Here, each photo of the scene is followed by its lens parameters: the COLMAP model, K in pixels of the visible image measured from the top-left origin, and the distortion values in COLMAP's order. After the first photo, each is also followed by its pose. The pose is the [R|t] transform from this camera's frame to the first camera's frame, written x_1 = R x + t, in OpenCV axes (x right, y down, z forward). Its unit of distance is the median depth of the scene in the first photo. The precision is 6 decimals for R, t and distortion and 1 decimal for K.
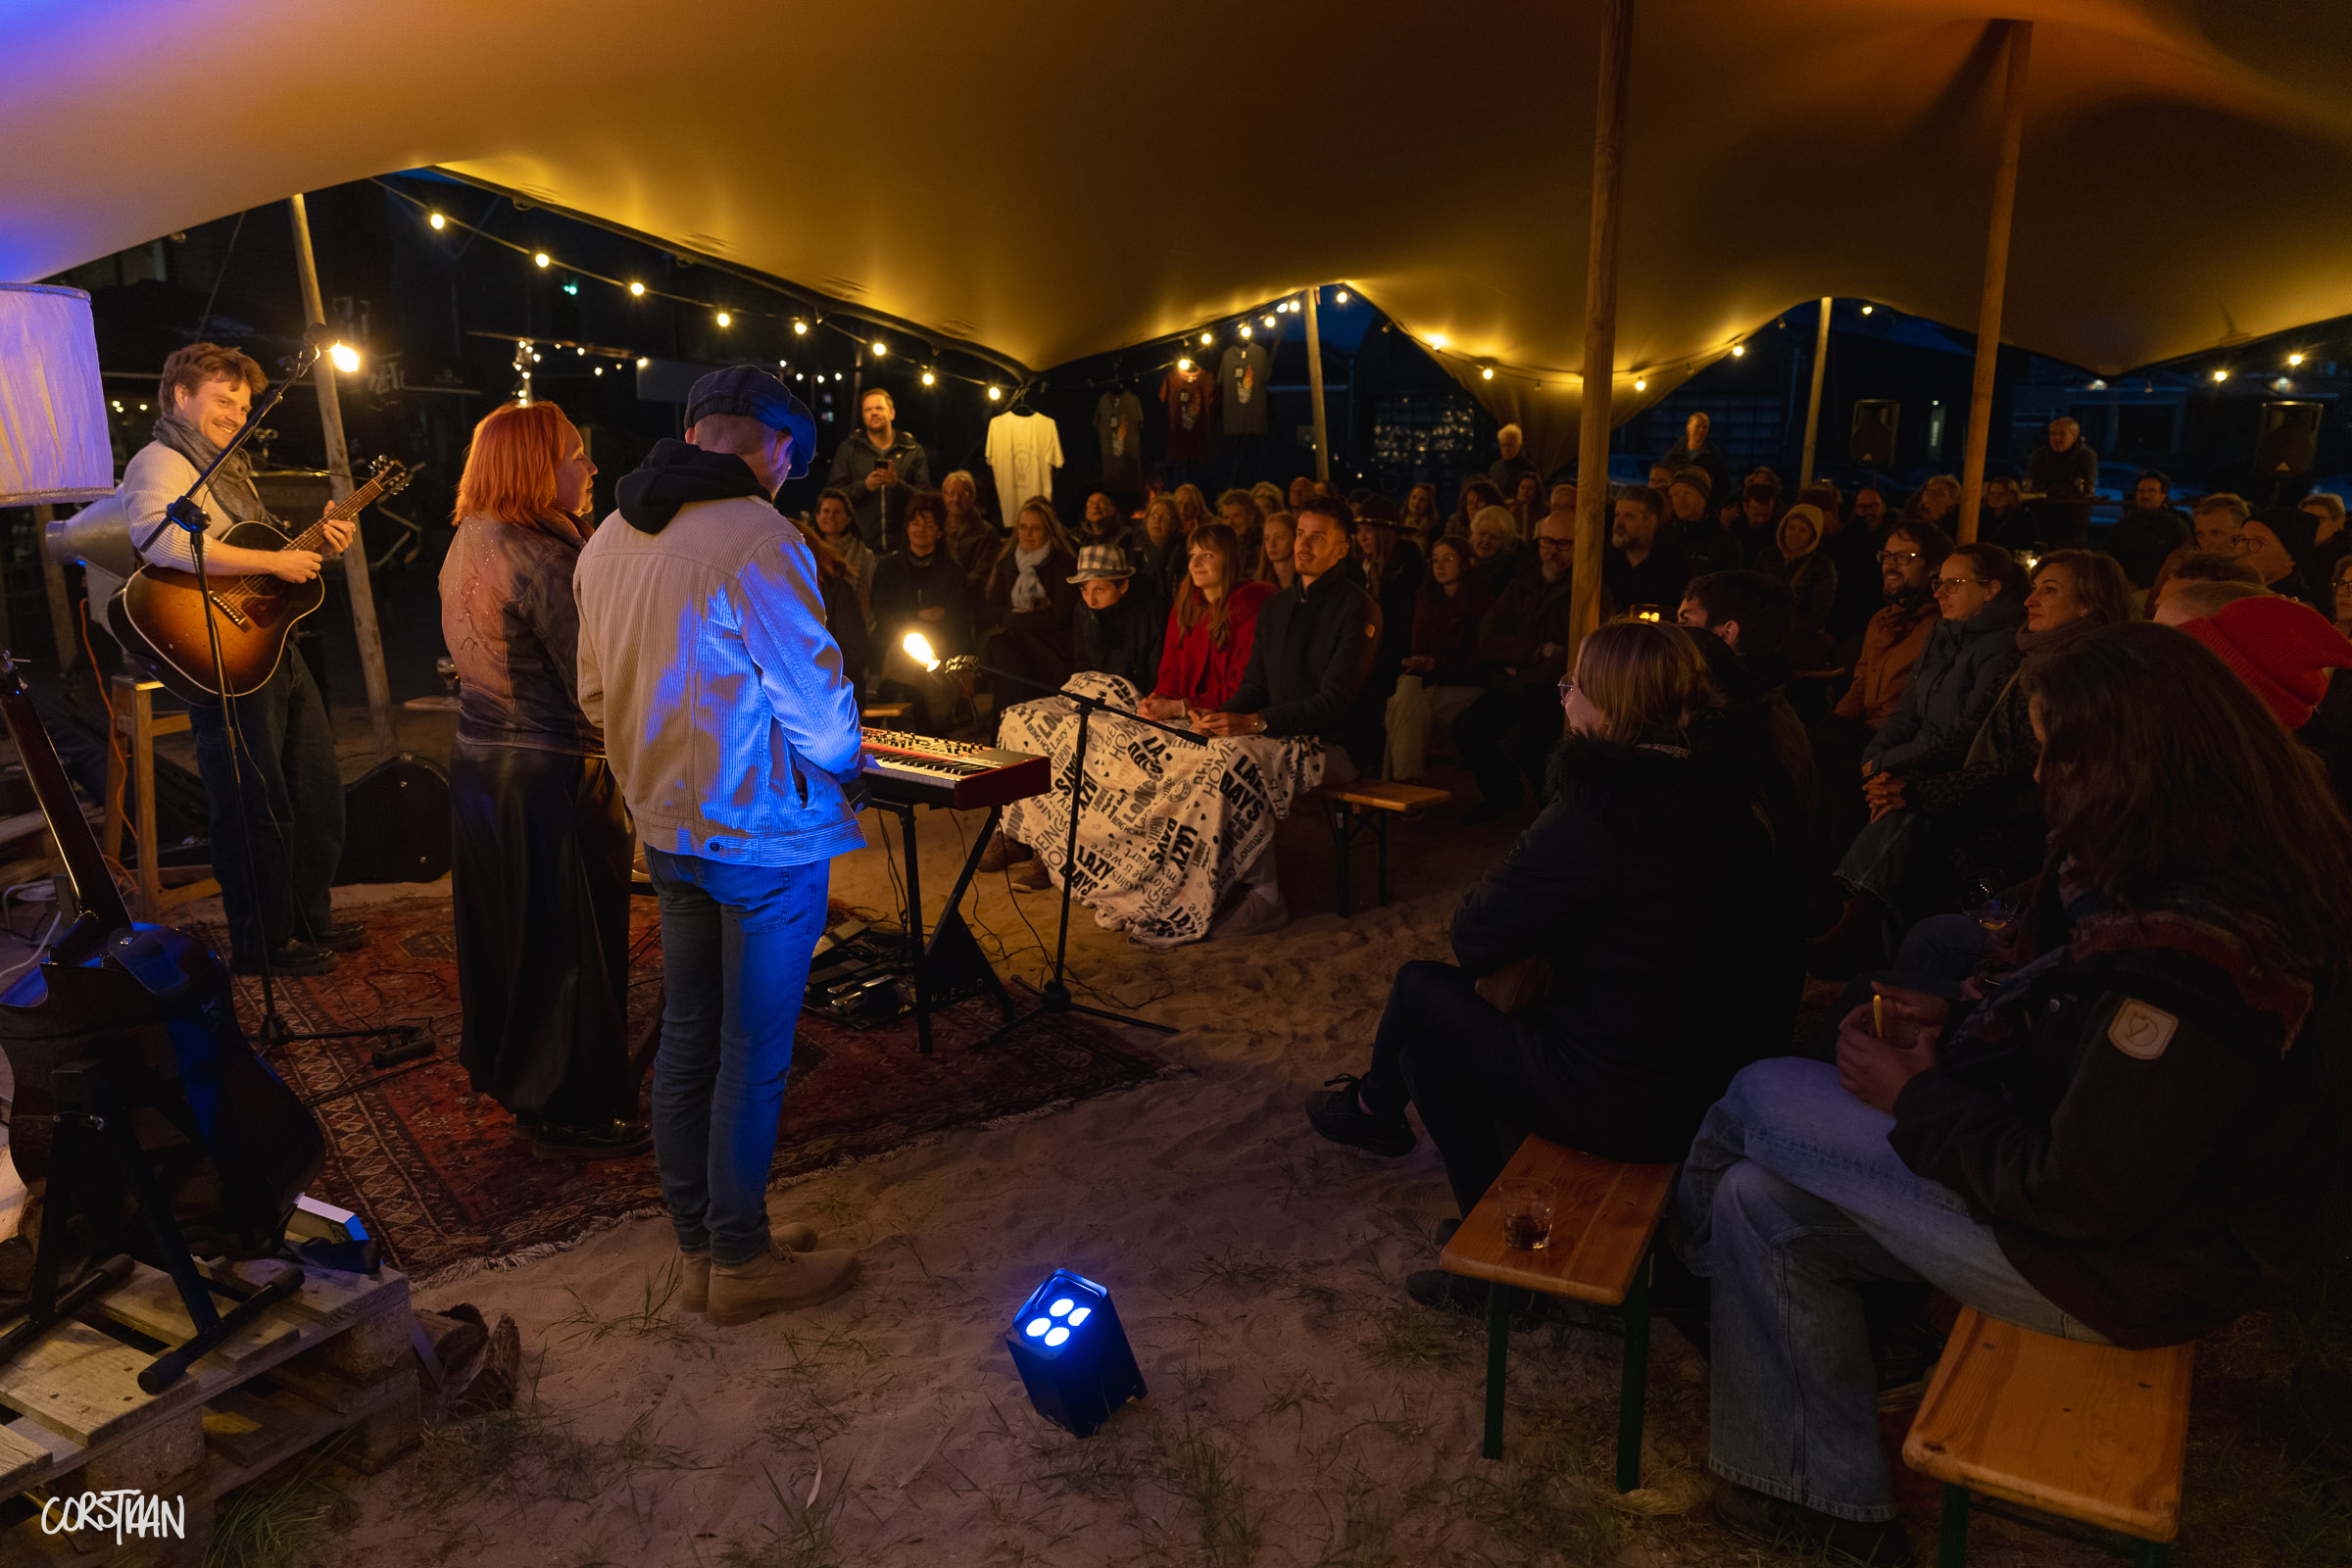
lens RADIAL K [[1593.2, 0, 1184.9], [0, 1593.2, 773.3], [0, 0, 1]] dist [-0.005767, 0.001266]
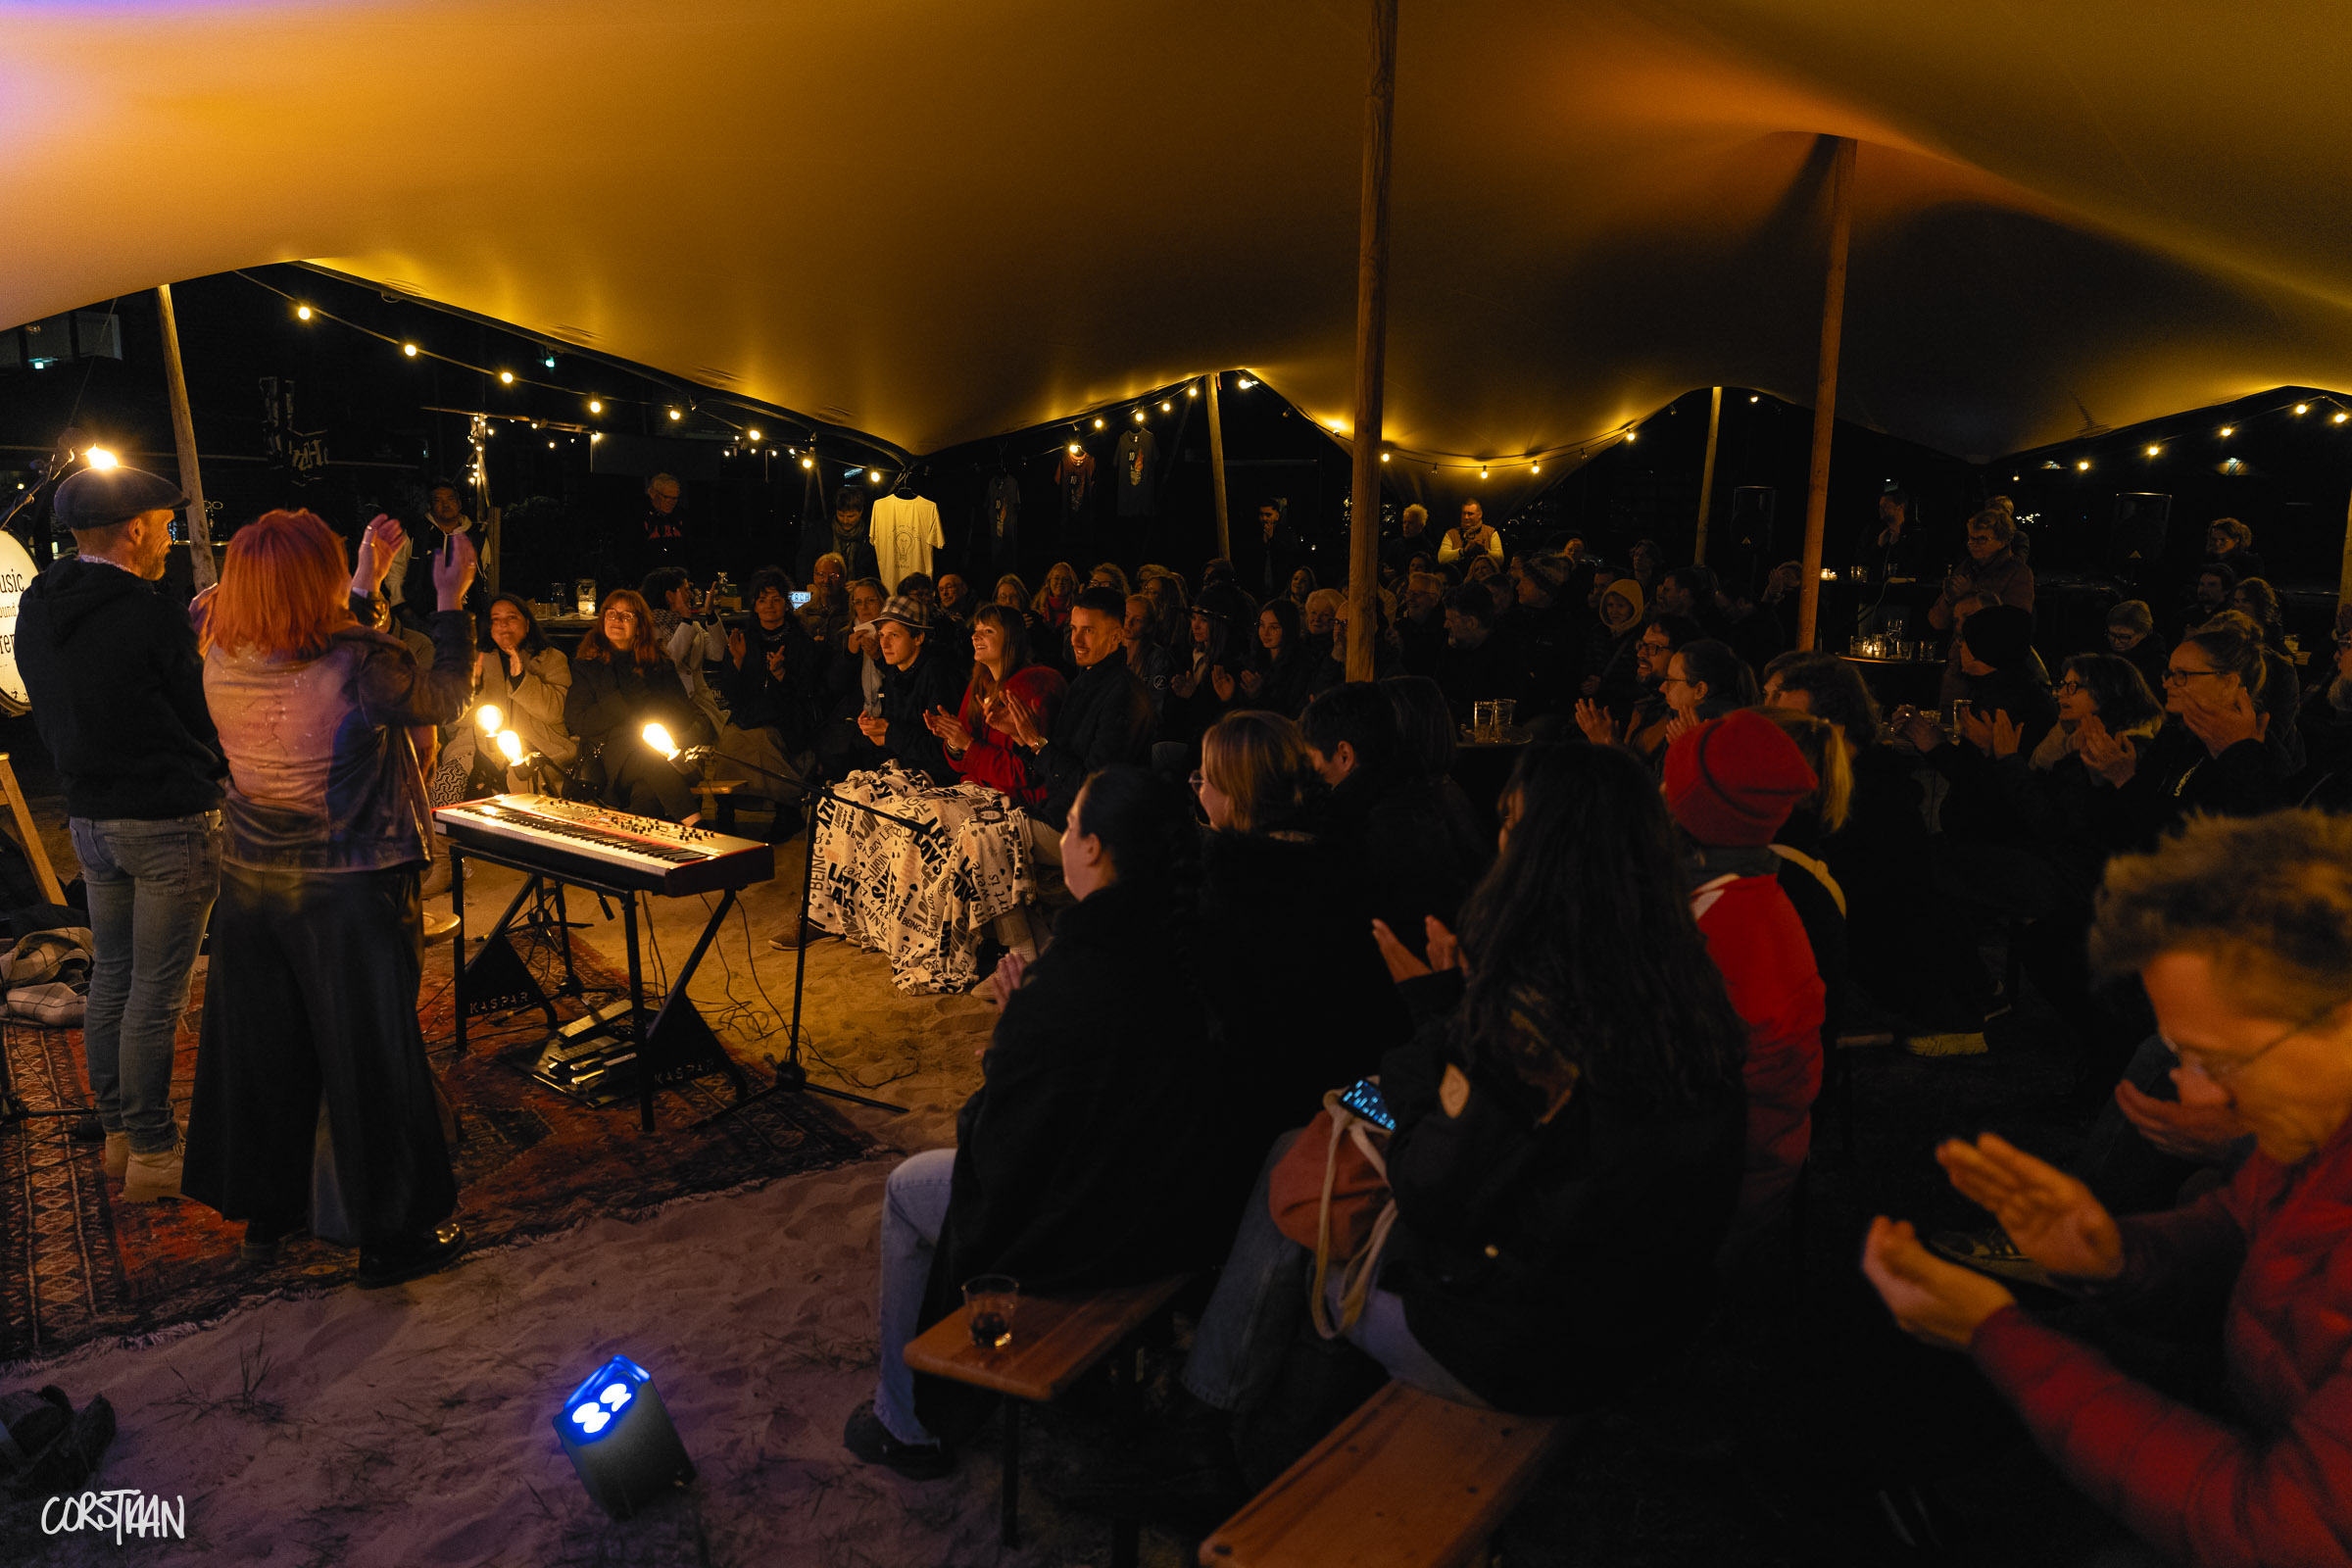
lens RADIAL K [[1562.6, 0, 1176.0], [0, 1562.6, 784.0], [0, 0, 1]] dist [-0.006336, 0.003608]
pose [[0.999975, 0.006744, 0.002331, 0.133494], [-0.006666, 0.999463, -0.032079, -0.014458], [-0.002546, 0.032063, 0.999483, -0.013224]]
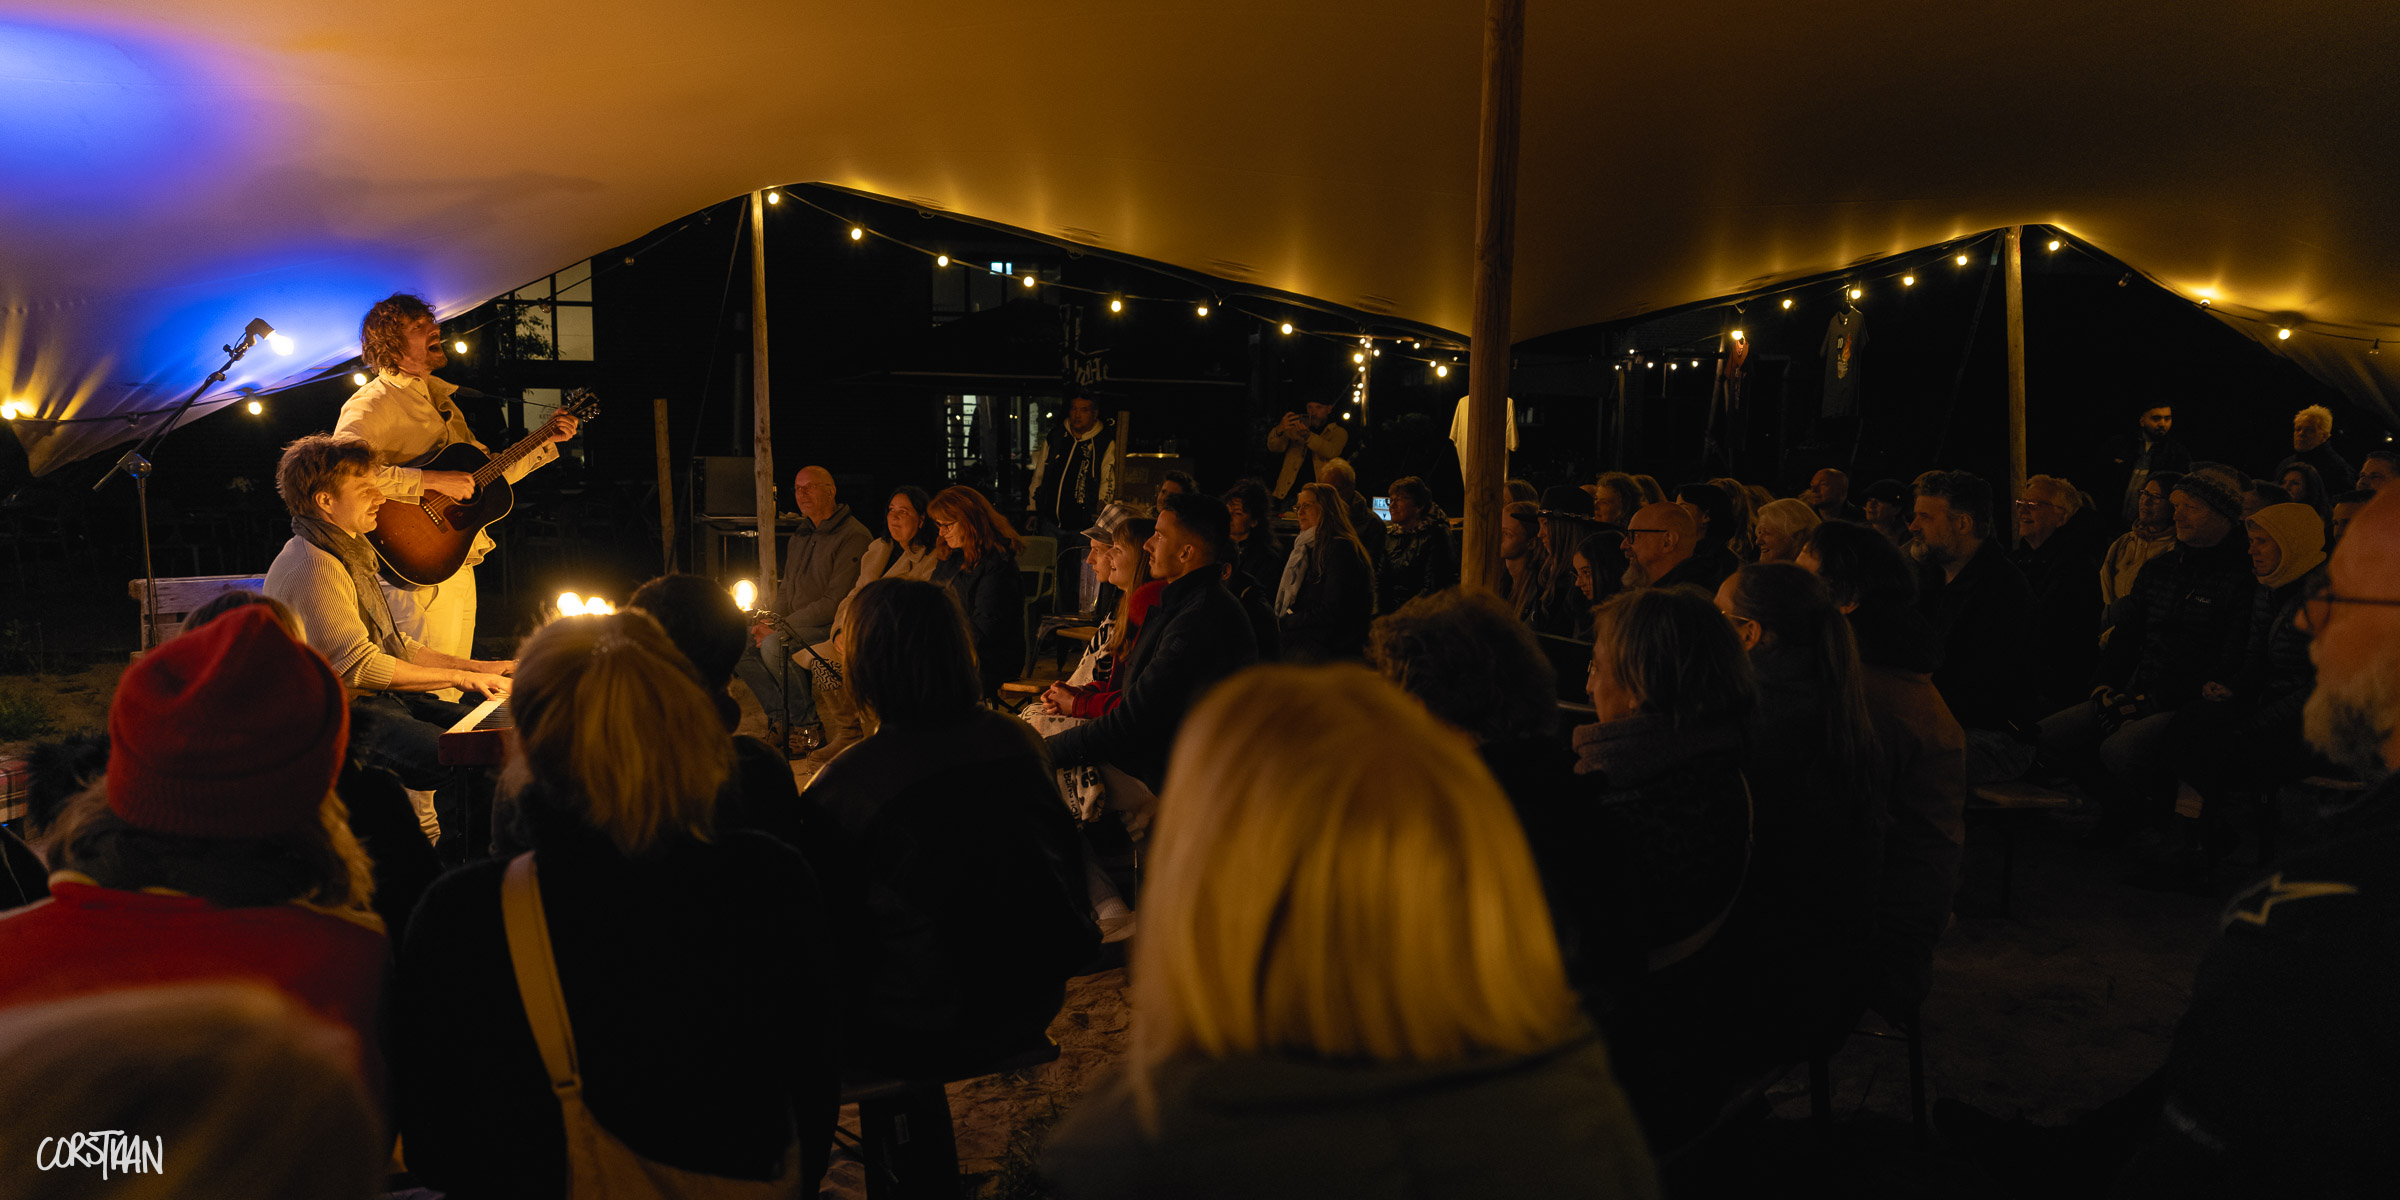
lens RADIAL K [[1600.2, 0, 1194.6], [0, 1600.2, 616.8], [0, 0, 1]] dist [-0.005864, 0.002292]
pose [[0.793006, 0.070064, -0.605172, 0.612628], [-0.125719, 0.990804, -0.050030, -0.056314], [0.596101, 0.115755, 0.794521, 0.335325]]
